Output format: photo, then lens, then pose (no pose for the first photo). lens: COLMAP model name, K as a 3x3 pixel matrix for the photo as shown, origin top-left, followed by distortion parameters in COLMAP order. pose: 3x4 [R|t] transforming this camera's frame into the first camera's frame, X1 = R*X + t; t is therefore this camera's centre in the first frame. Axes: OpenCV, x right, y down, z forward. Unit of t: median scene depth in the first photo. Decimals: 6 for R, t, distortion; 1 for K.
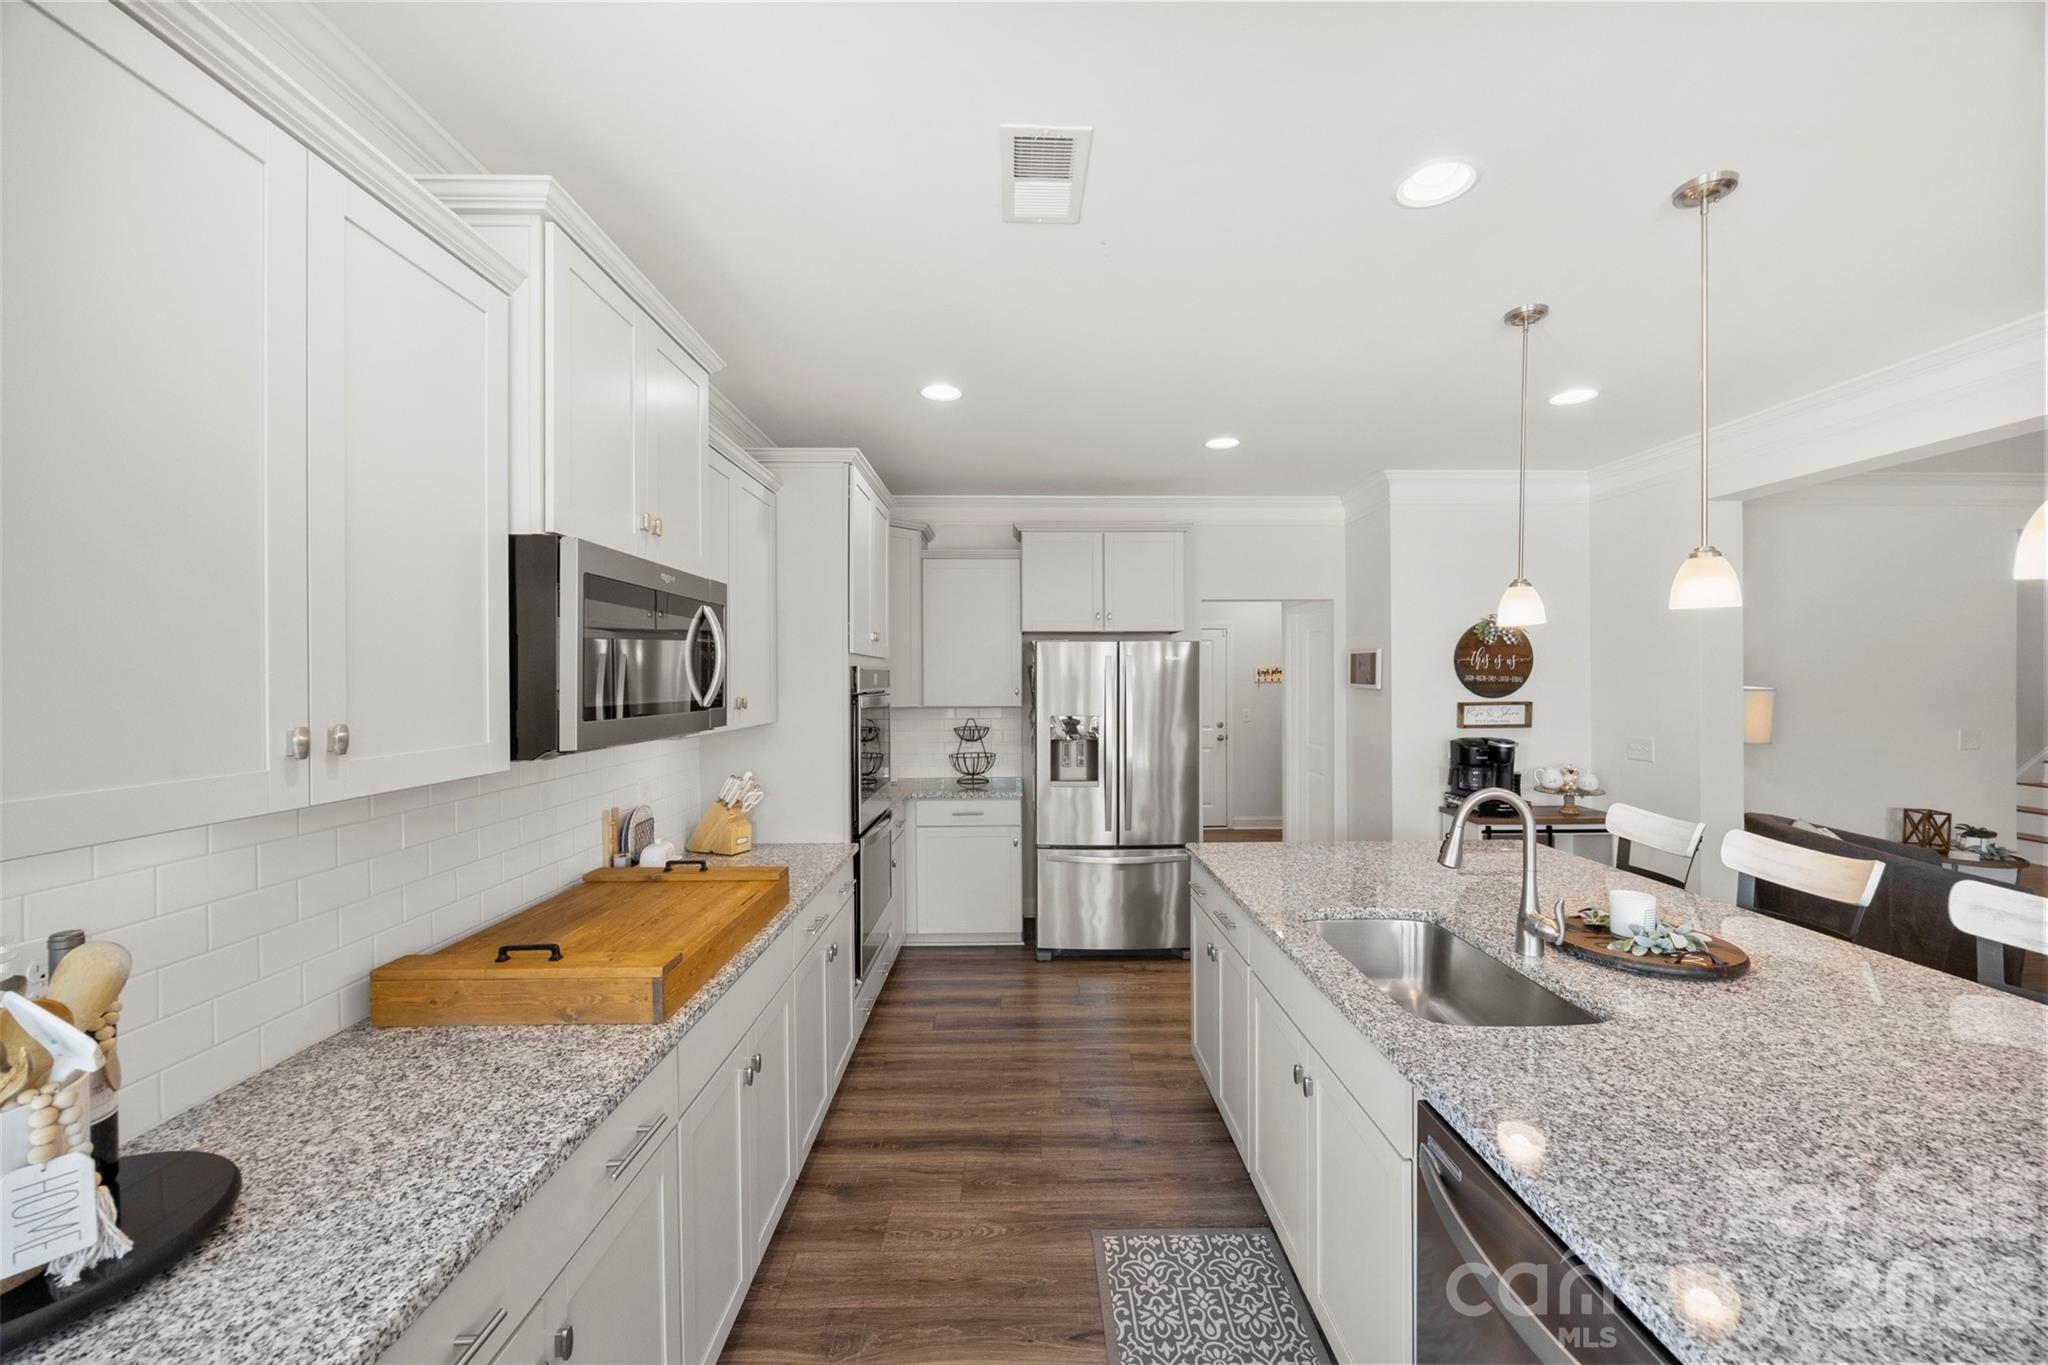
lens RADIAL K [[777.9, 0, 1036.0], [0, 777.9, 676.8], [0, 0, 1]] dist [-0.004542, 0.000023]
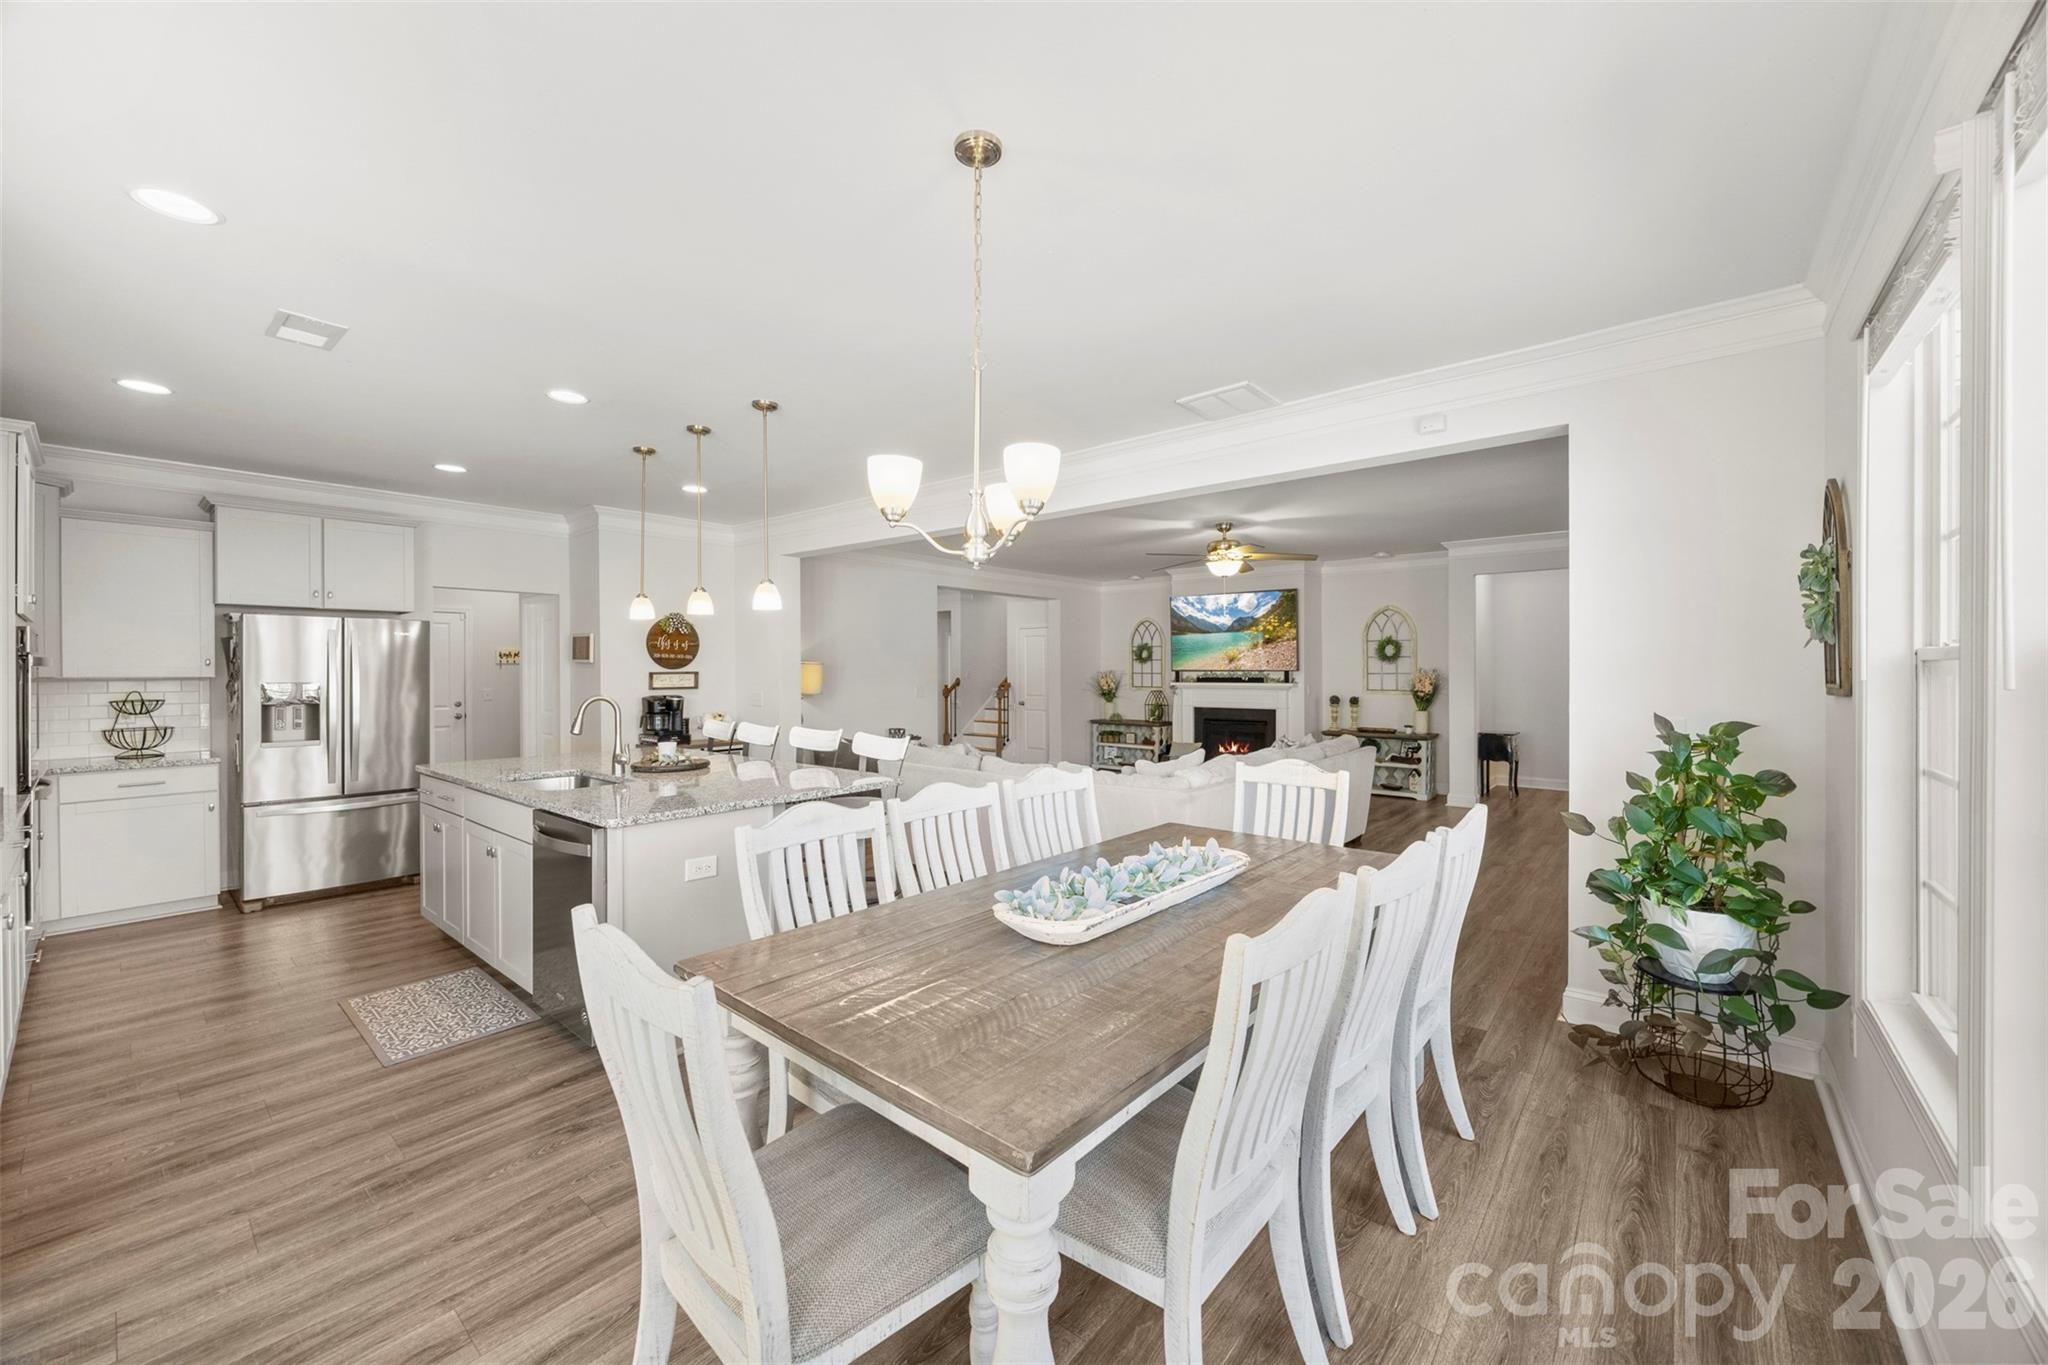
lens RADIAL K [[777.9, 0, 1031.8], [0, 777.9, 672.9], [0, 0, 1]] dist [-0.004542, 0.000023]
pose [[0.653891, 0.000259, 0.756589, -0.091555], [-0.000441, 1.000000, 0.000038, 0.034351], [-0.756589, -0.000359, 0.653891, -0.502101]]
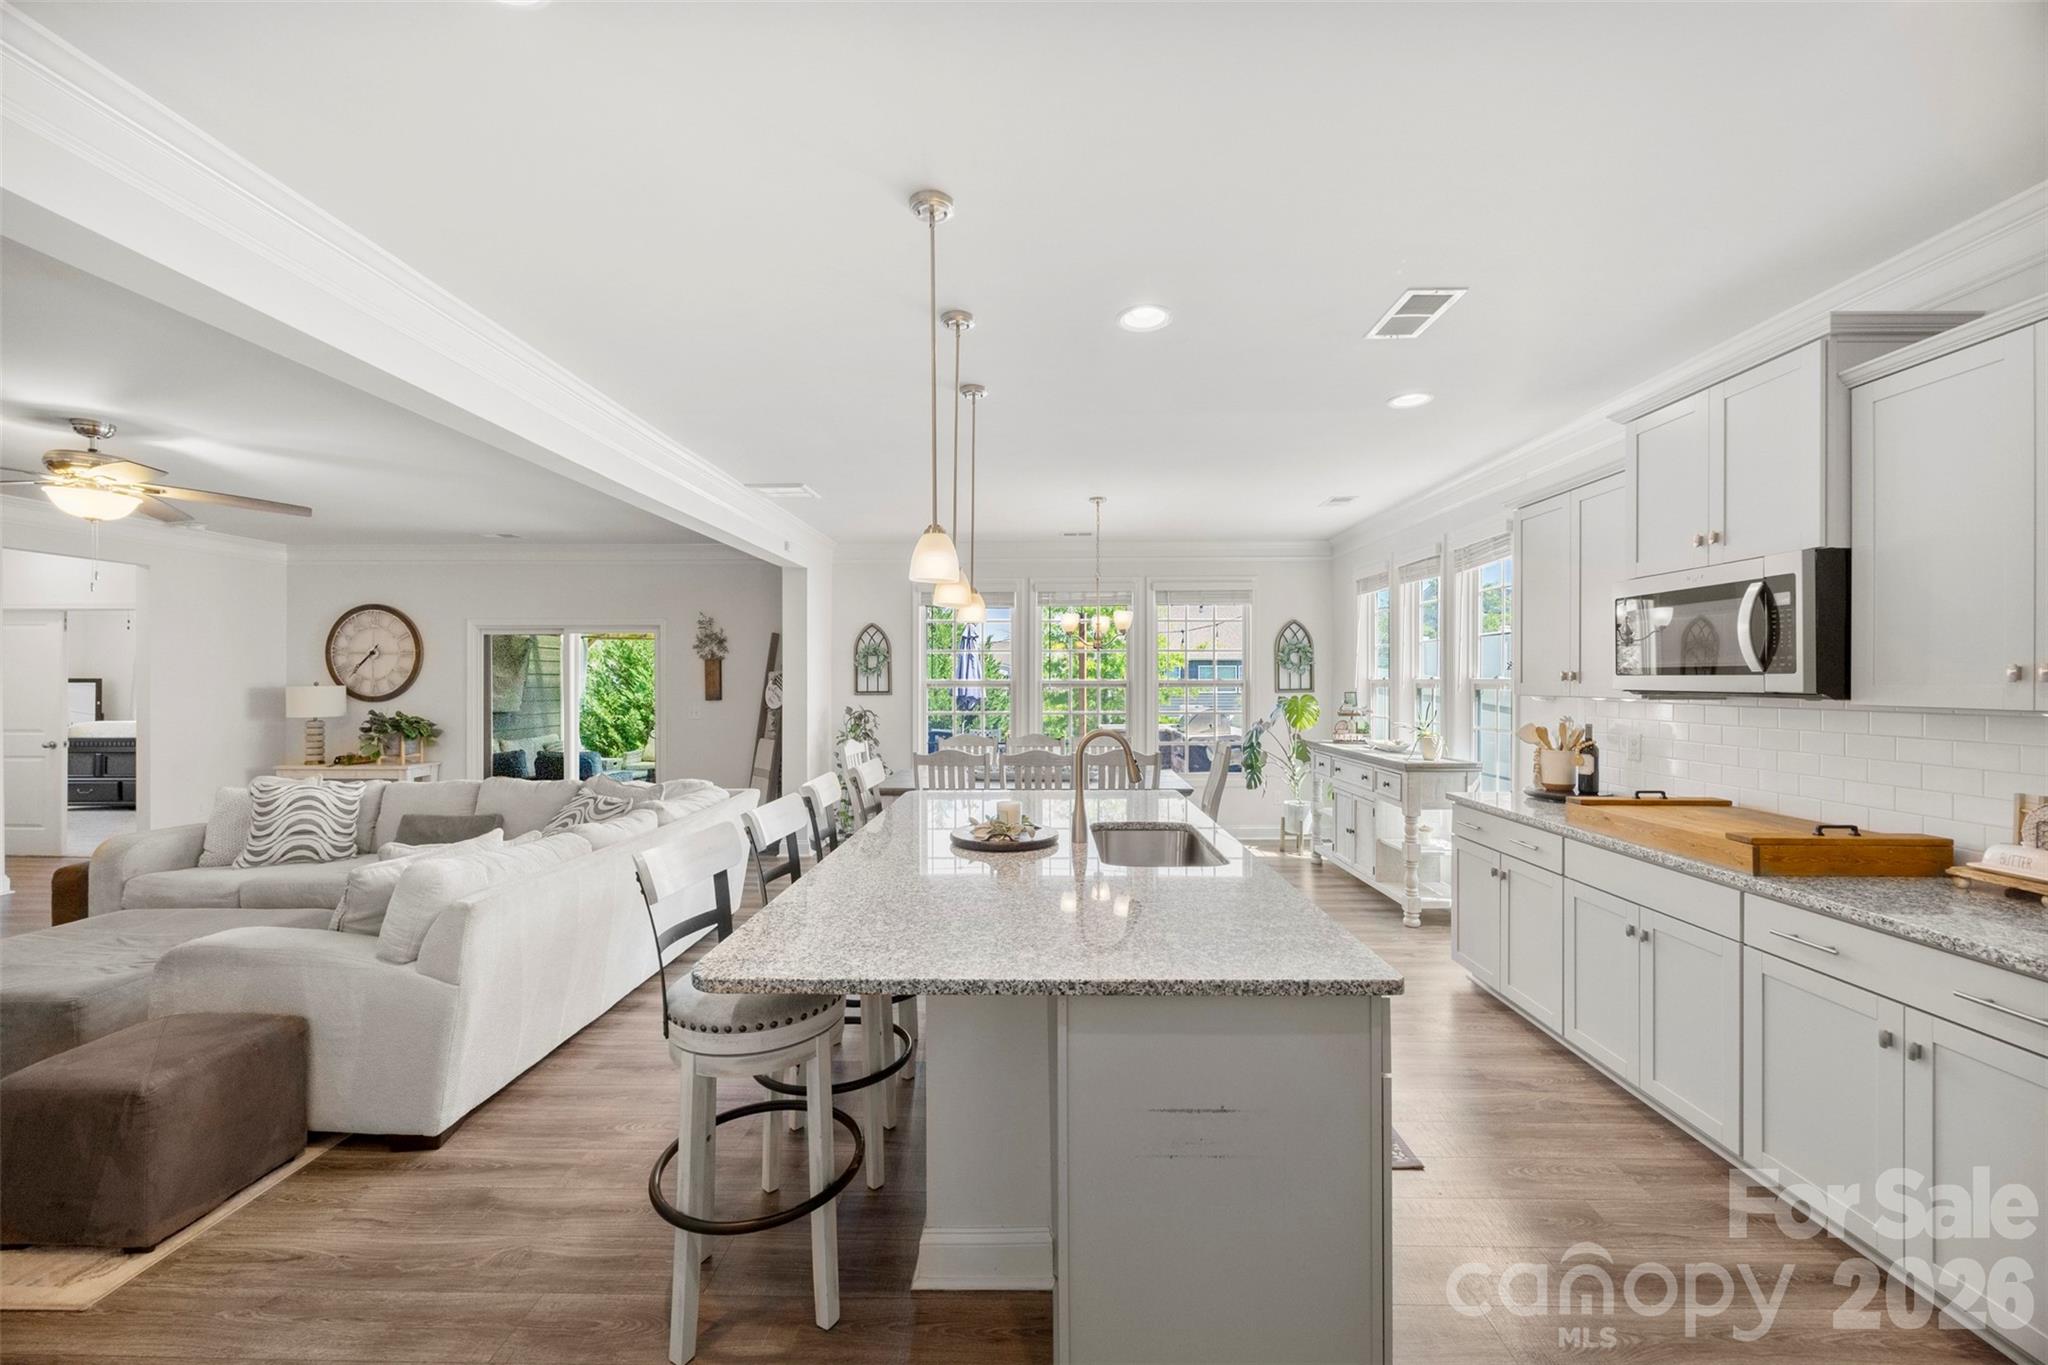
lens RADIAL K [[777.9, 0, 1038.5], [0, 777.9, 687.7], [0, 0, 1]] dist [-0.004542, 0.000023]
pose [[-0.999249, 0.005295, 0.038378, 0.272885], [0.005633, 0.999946, 0.008708, 0.022216], [-0.038330, 0.008918, -0.999225, 1.016636]]
